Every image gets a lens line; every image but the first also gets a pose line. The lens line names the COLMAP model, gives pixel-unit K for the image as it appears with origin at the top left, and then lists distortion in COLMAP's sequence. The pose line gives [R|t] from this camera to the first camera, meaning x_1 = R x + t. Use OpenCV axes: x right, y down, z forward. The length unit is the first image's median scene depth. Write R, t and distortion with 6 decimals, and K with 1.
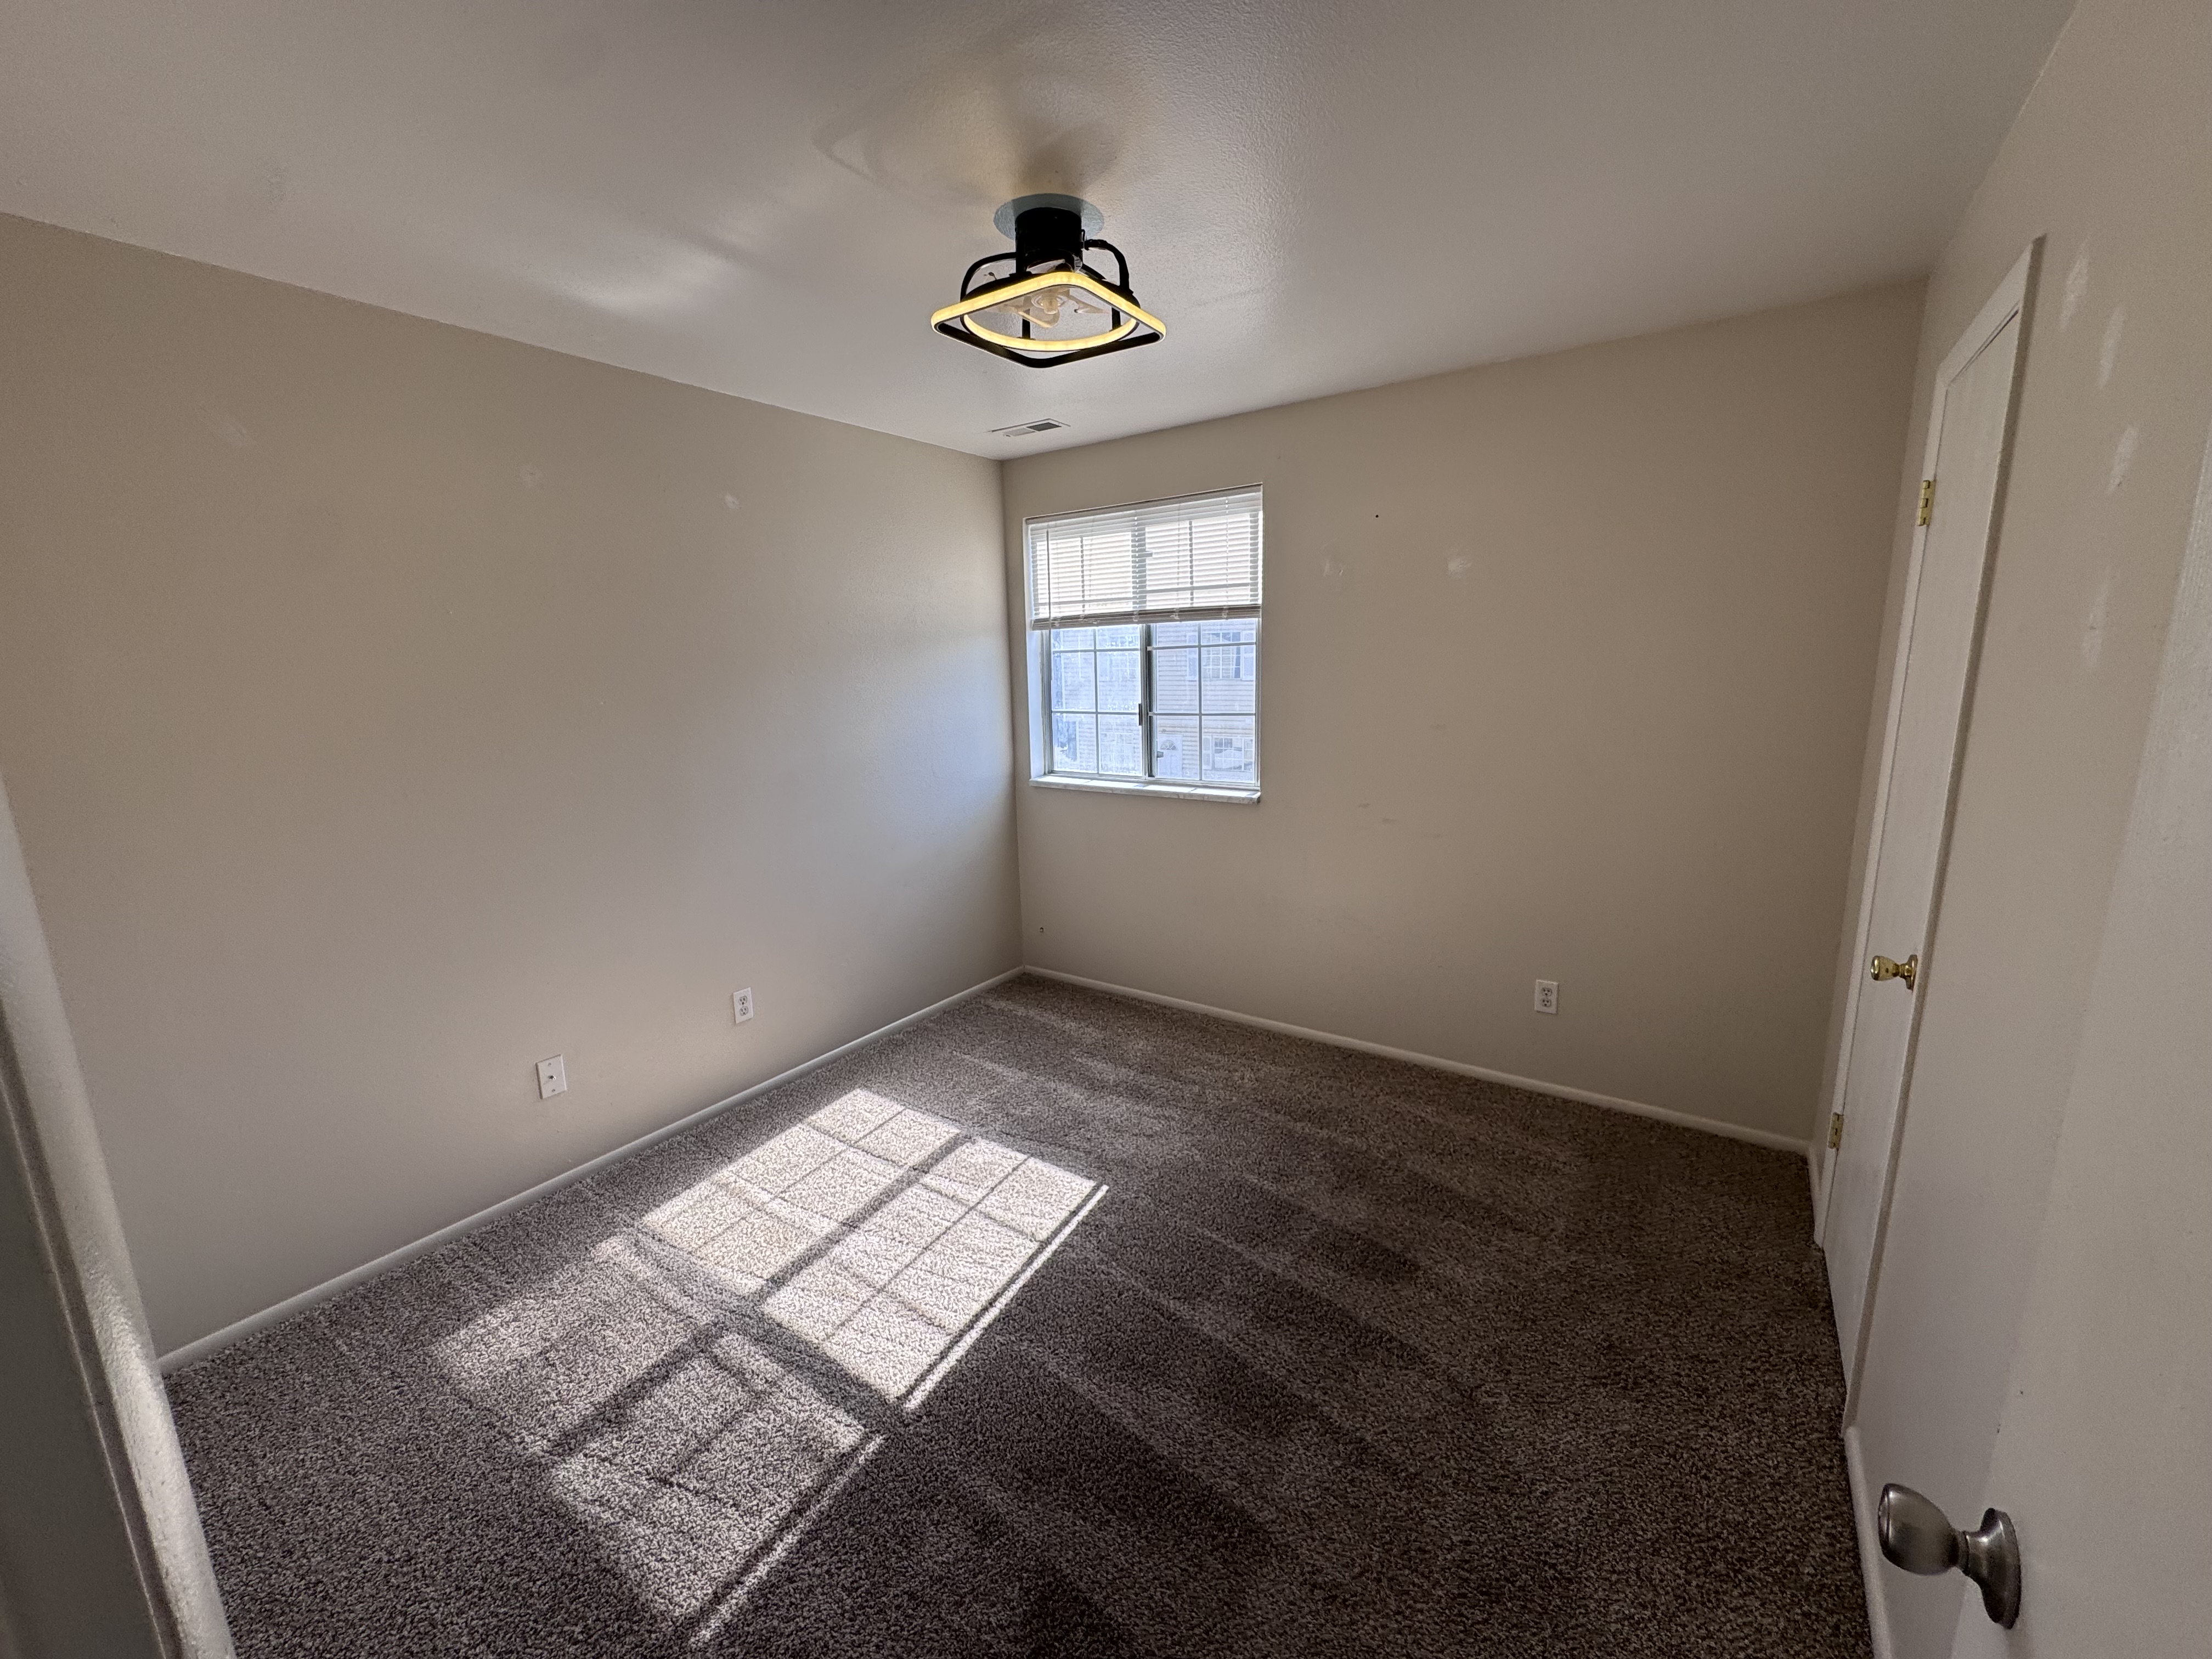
lens RADIAL K [[886.4, 0, 1106.2], [0, 886.4, 830.4], [0, 0, 1]] dist [-0.001316, 0.000292]
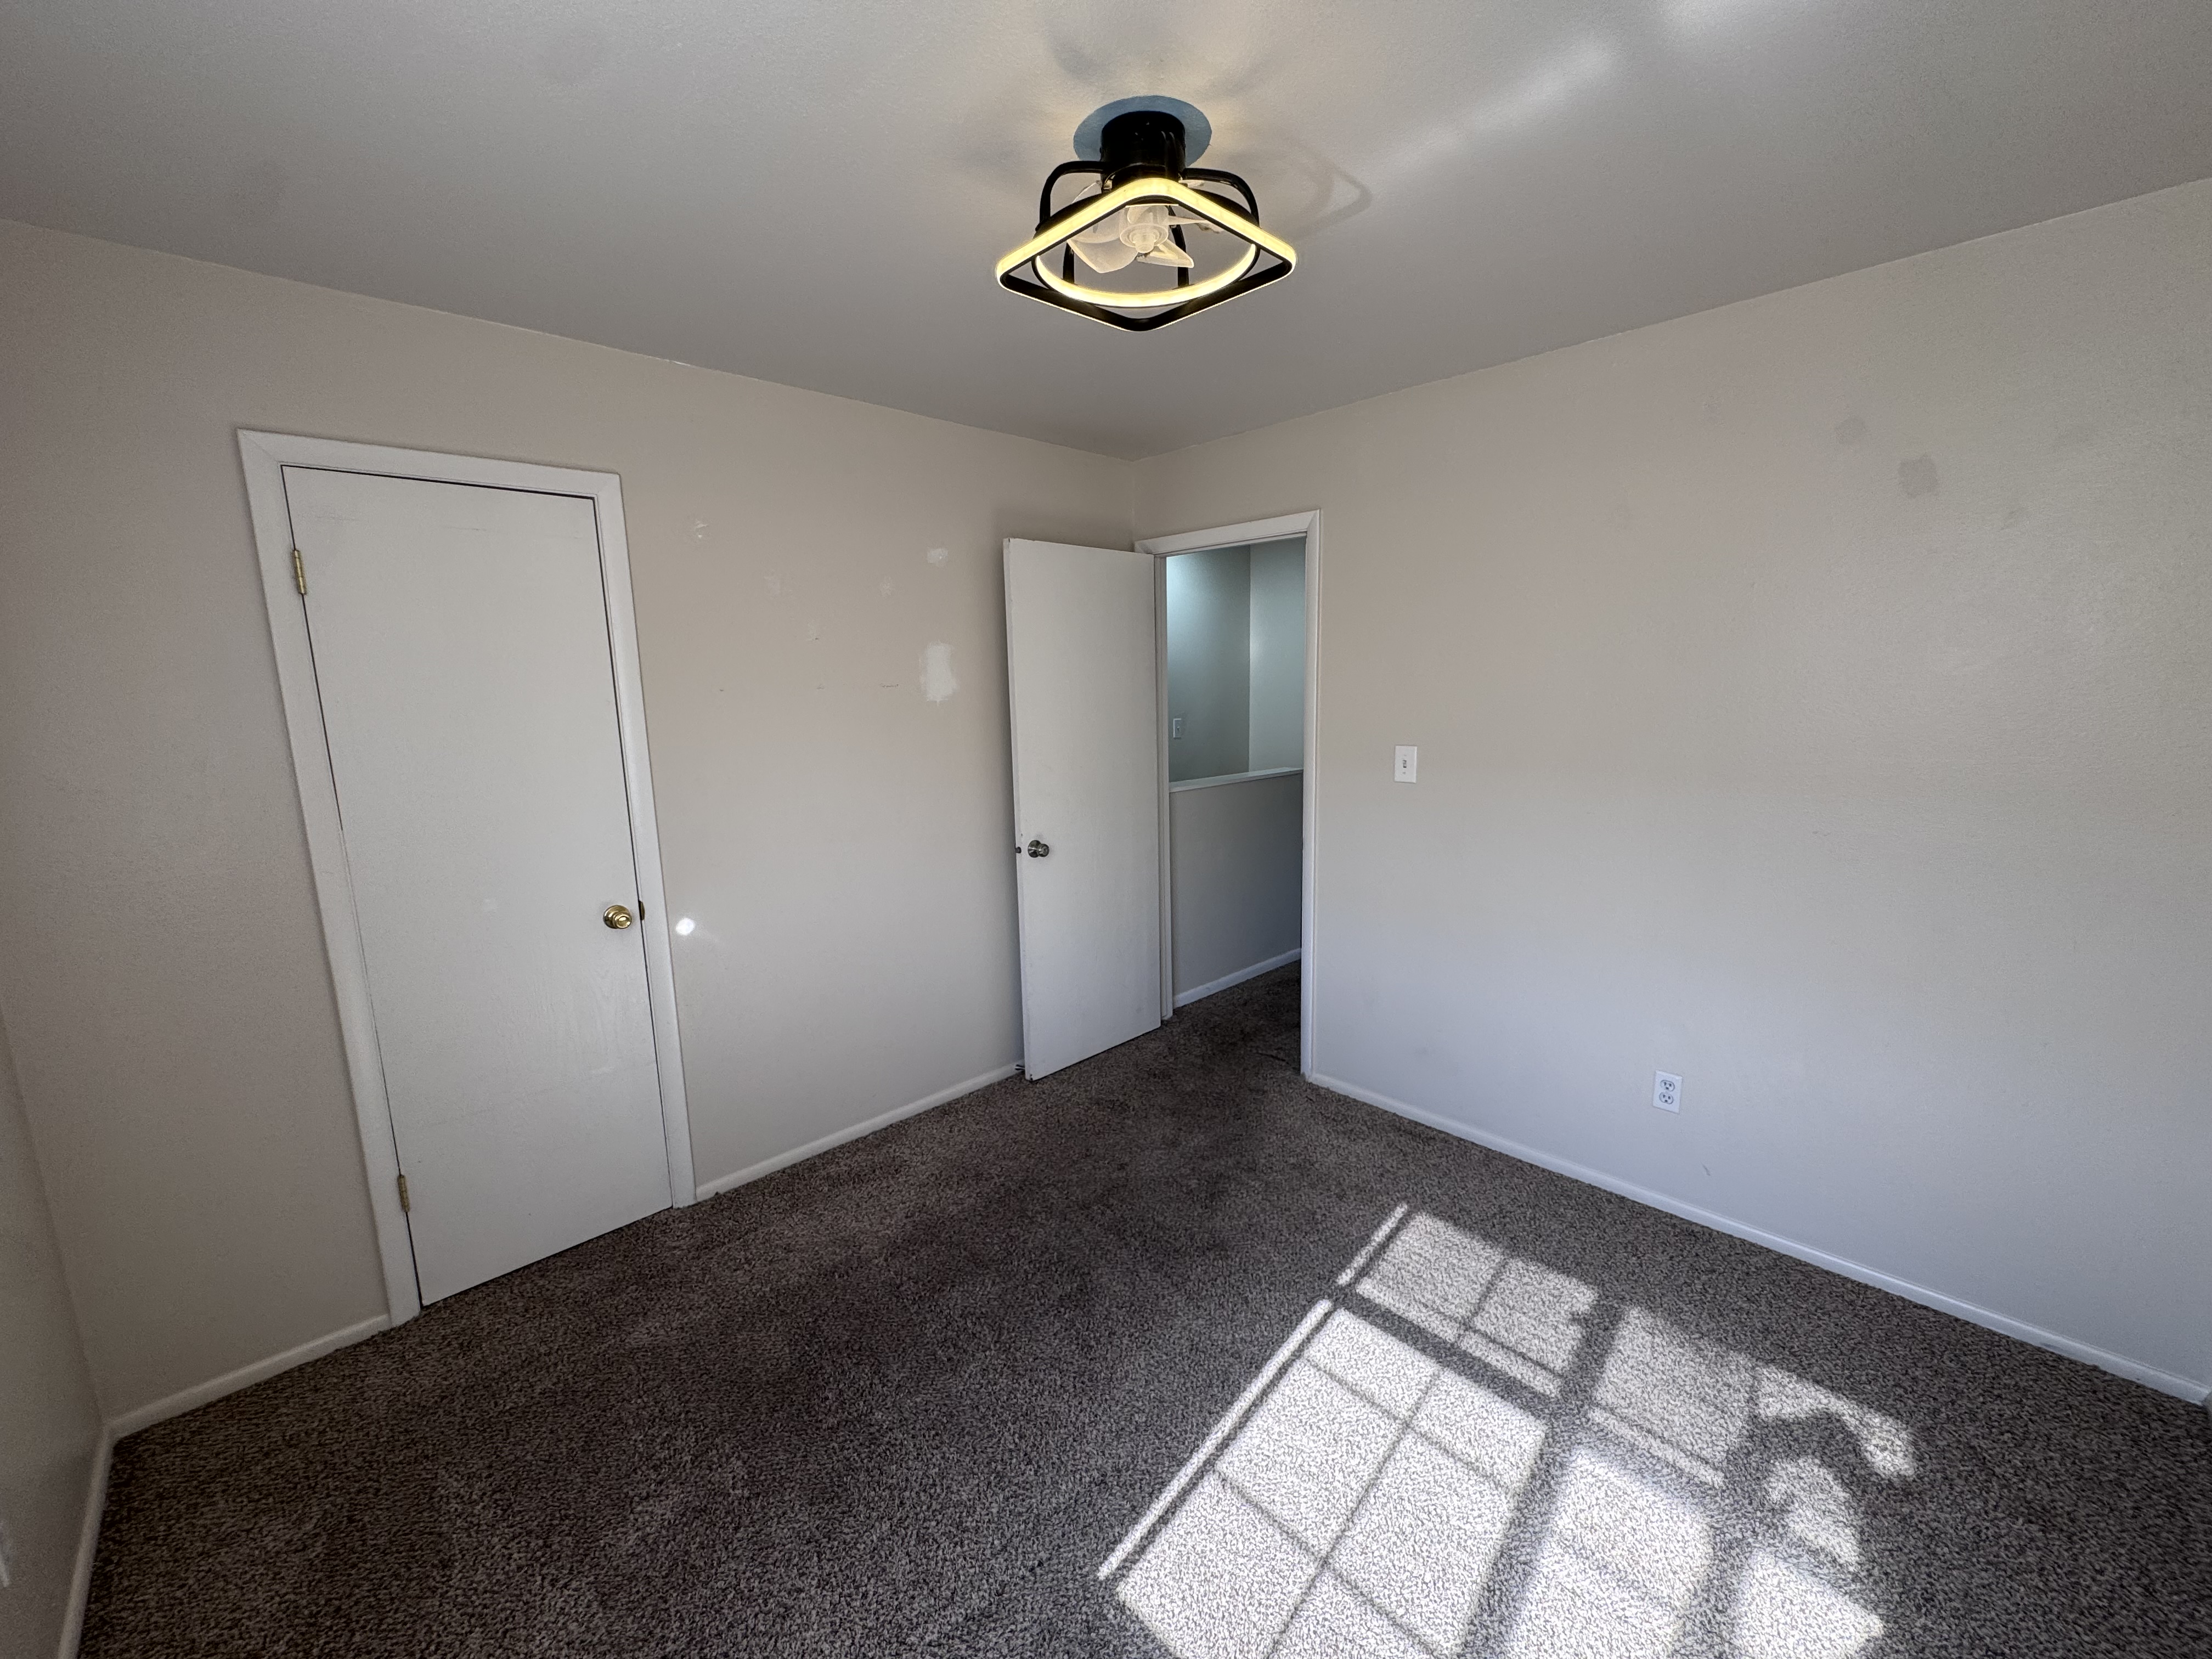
lens RADIAL K [[886.4, 0, 1106.7], [0, 886.4, 831.0], [0, 0, 1]] dist [-0.001316, 0.000292]
pose [[-0.979121, 0.006521, 0.203175, -0.166634], [0.076497, 0.937835, 0.338545, -0.342558], [-0.188337, 0.347019, -0.918753, 1.787903]]
